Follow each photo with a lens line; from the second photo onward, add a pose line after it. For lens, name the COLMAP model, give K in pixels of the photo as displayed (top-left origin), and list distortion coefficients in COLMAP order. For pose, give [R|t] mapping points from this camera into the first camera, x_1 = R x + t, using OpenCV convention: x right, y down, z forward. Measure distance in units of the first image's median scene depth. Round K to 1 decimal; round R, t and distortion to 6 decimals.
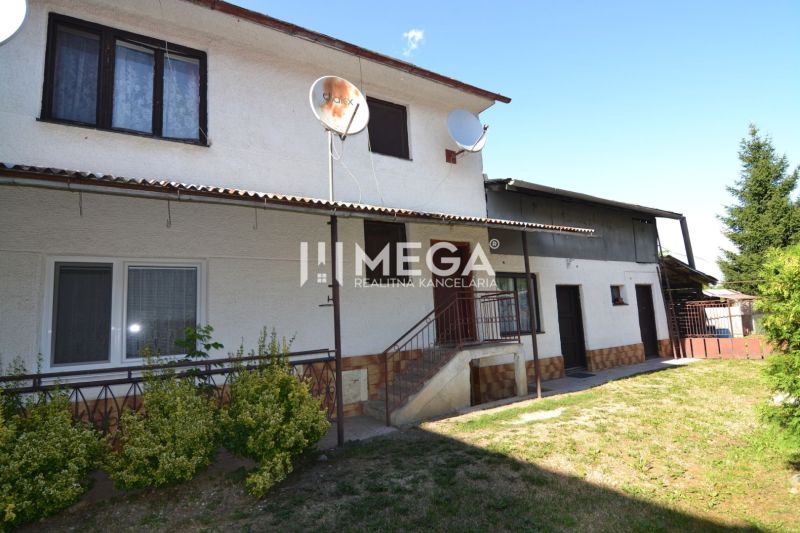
lens RADIAL K [[411.4, 0, 398.9], [0, 411.4, 268.9], [0, 0, 1]] dist [0.003650, 0.001101]
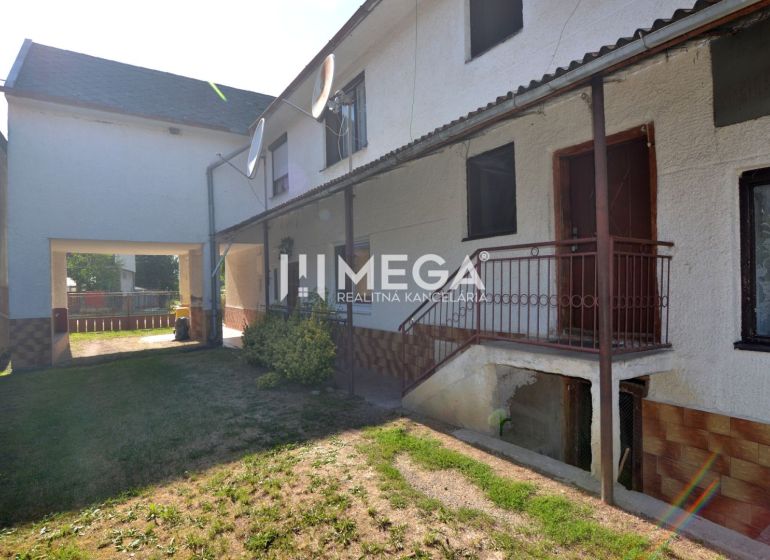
lens RADIAL K [[441.4, 0, 384.3], [0, 441.4, 283.6], [0, 0, 1]] dist [-0.008281, -0.000751]
pose [[-0.011921, 0.049437, -0.998706, 0.944215], [0.145499, 0.988233, 0.047181, 0.064412], [0.989287, -0.144748, -0.018973, 1.021999]]
